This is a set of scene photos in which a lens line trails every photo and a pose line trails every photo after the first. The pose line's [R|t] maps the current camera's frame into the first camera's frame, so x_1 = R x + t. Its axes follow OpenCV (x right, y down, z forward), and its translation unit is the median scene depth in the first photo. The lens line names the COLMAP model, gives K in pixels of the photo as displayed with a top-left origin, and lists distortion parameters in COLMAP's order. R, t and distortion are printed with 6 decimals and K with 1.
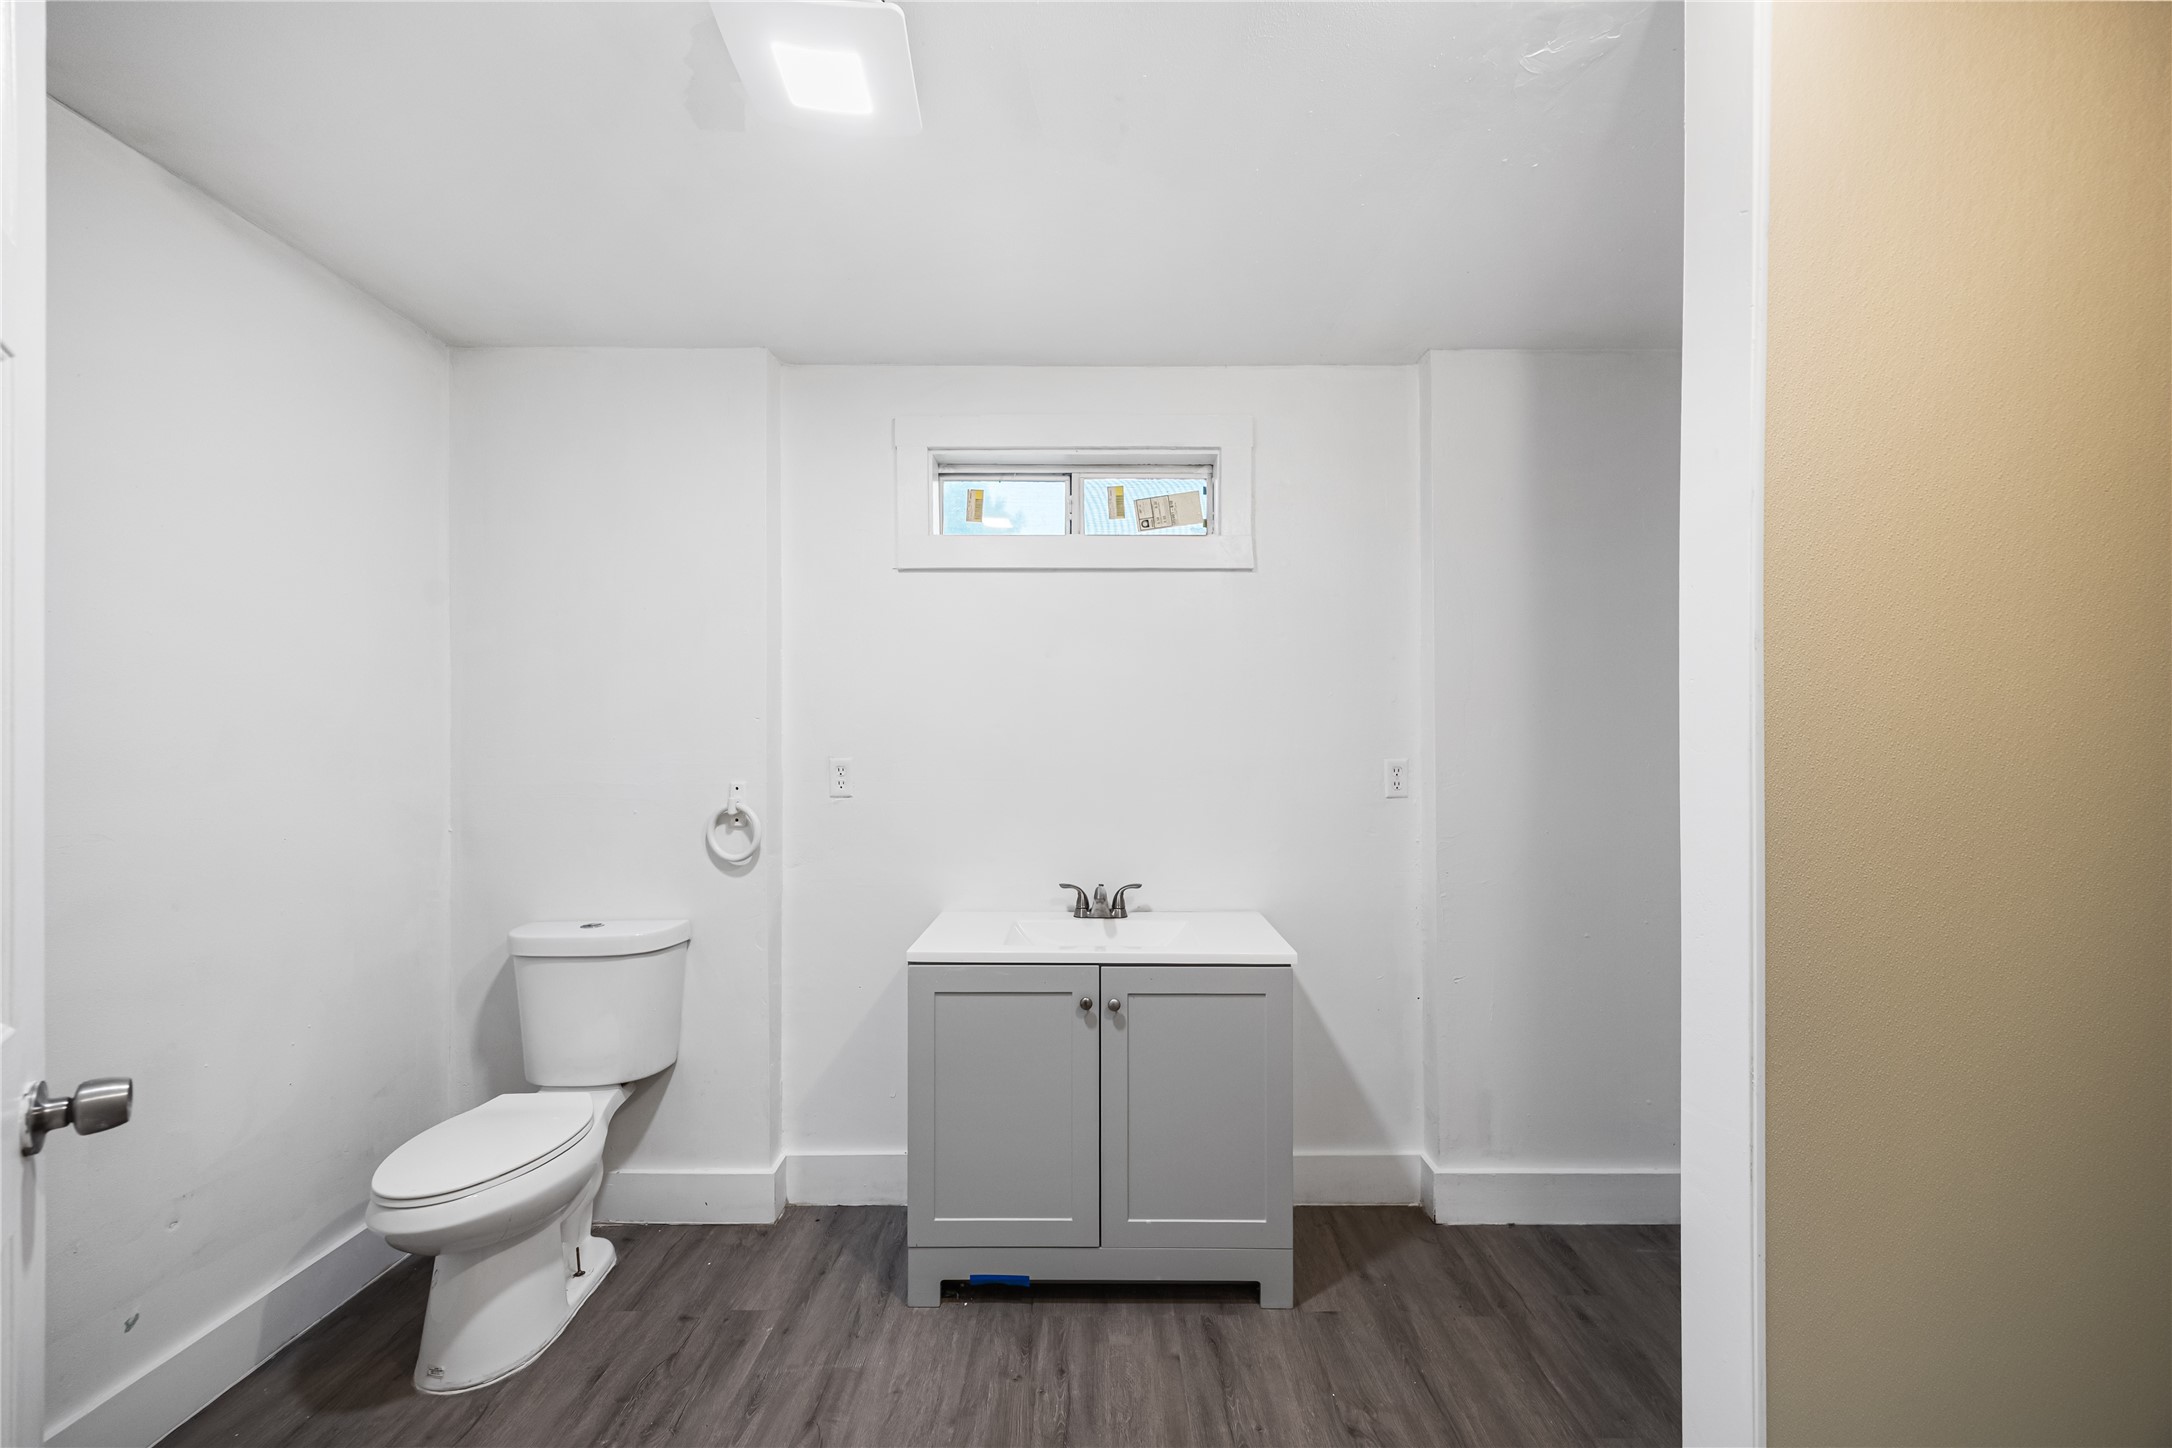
lens RADIAL K [[861.7, 0, 1075.8], [0, 861.7, 730.6], [0, 0, 1]] dist [0.001791, -0.000021]
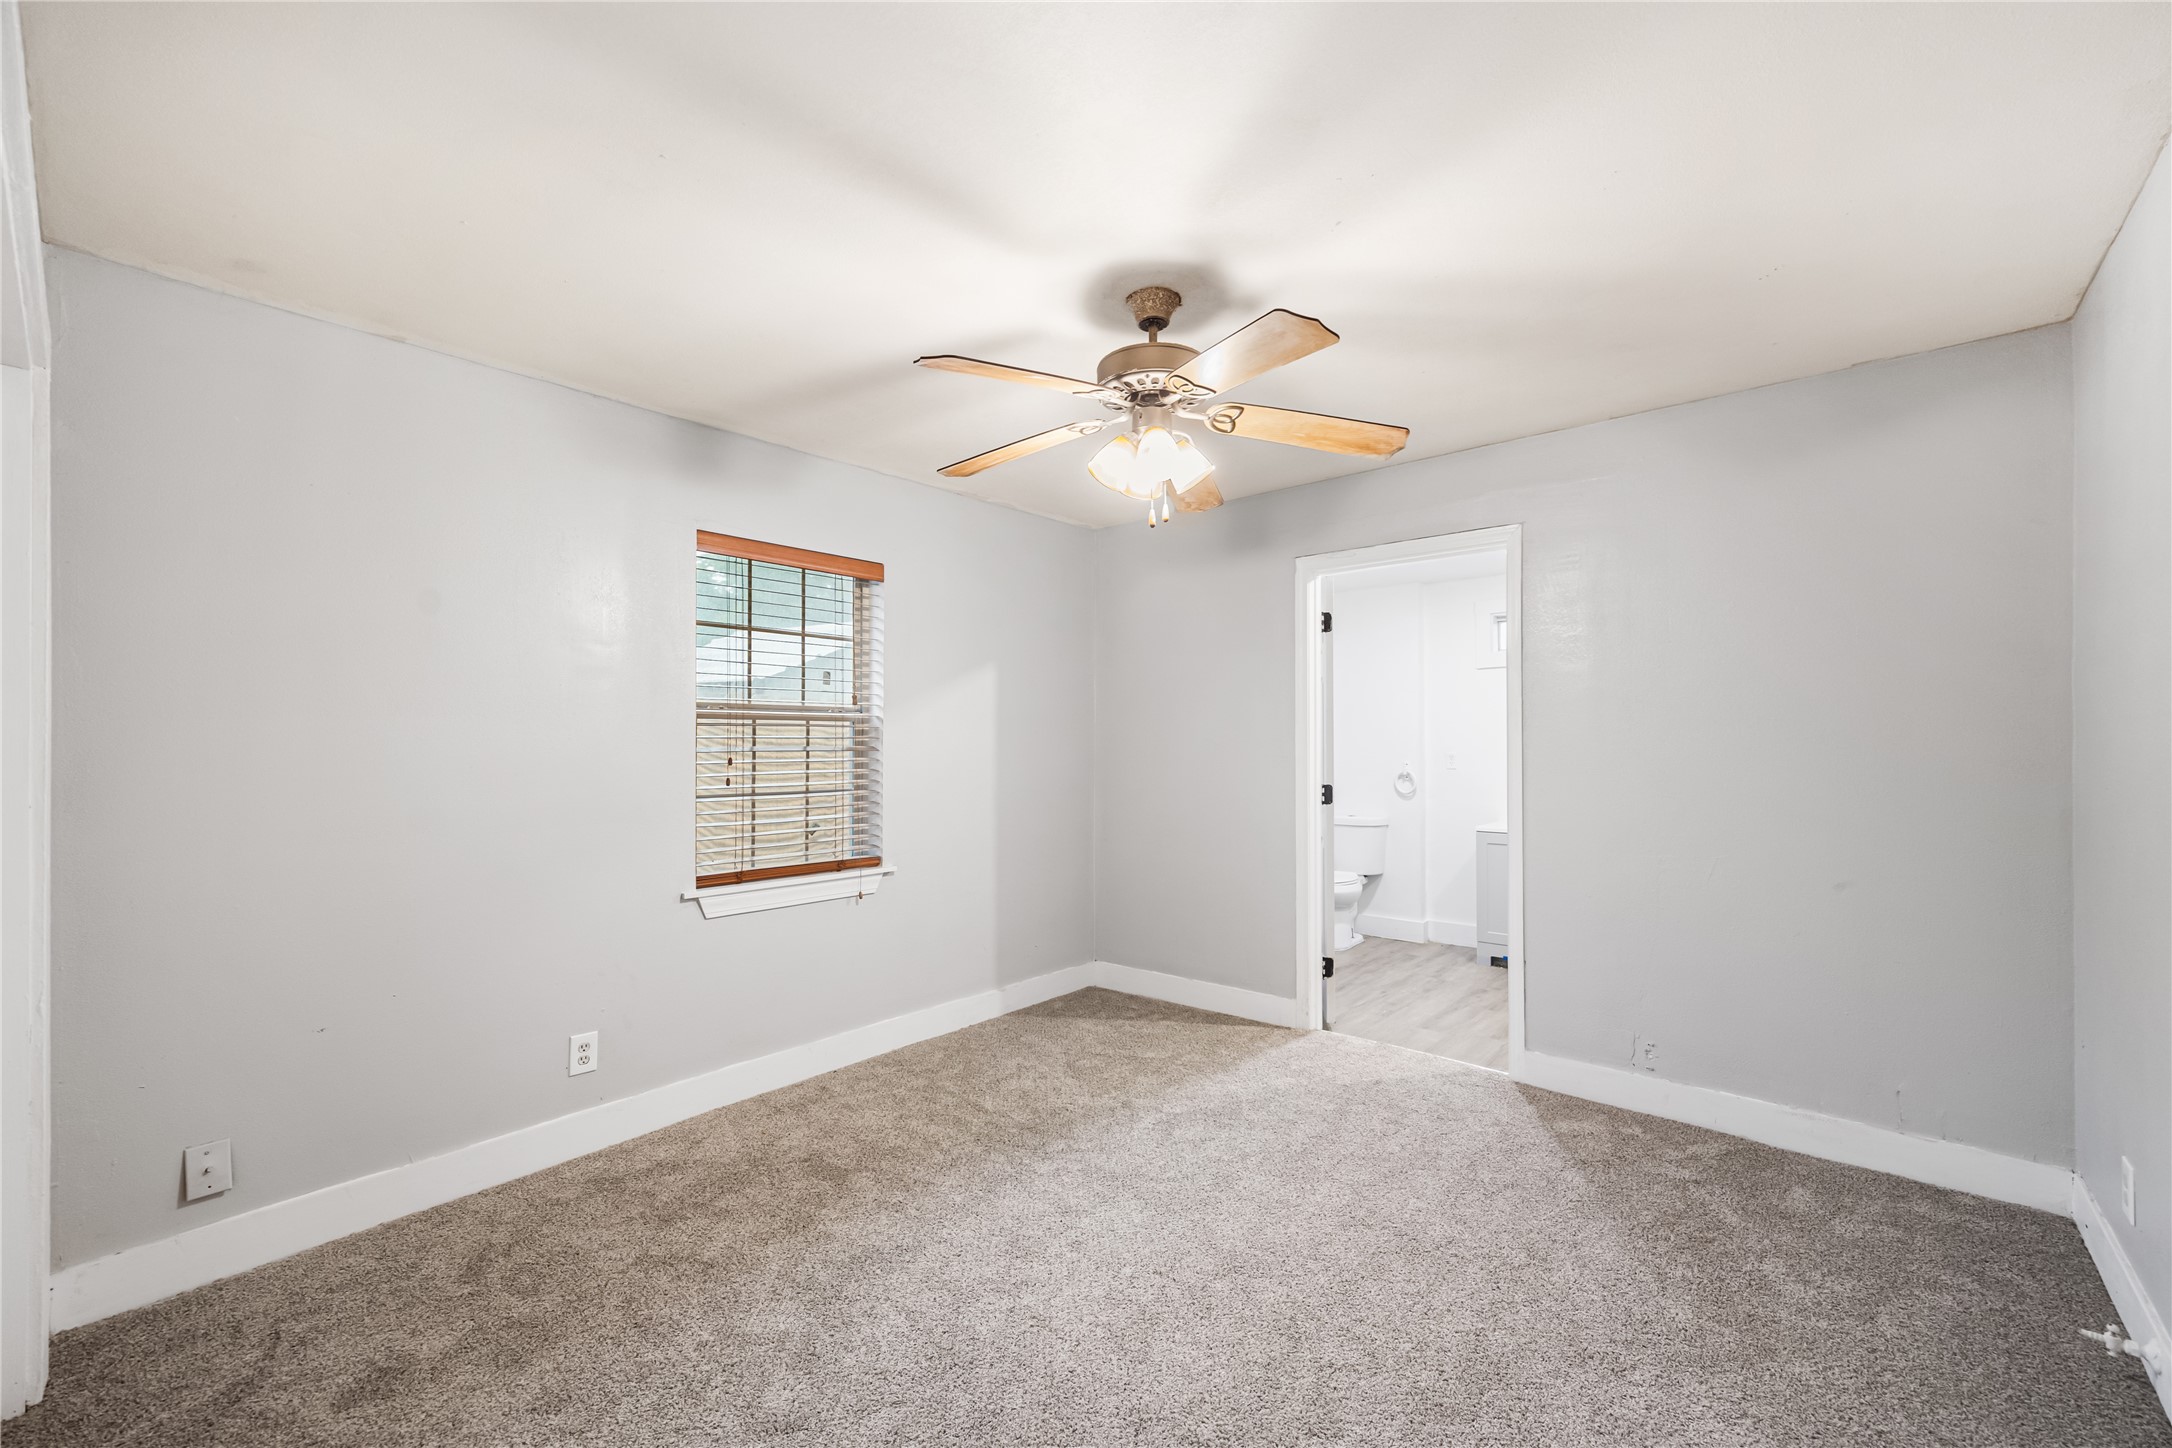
lens RADIAL K [[861.7, 0, 1075.8], [0, 861.7, 730.6], [0, 0, 1]] dist [0.001791, -0.000021]
pose [[0.756338, -0.005702, -0.654156, 0.492736], [0.002398, 0.999979, -0.005944, -0.015332], [0.654177, 0.002927, 0.756336, -1.452853]]
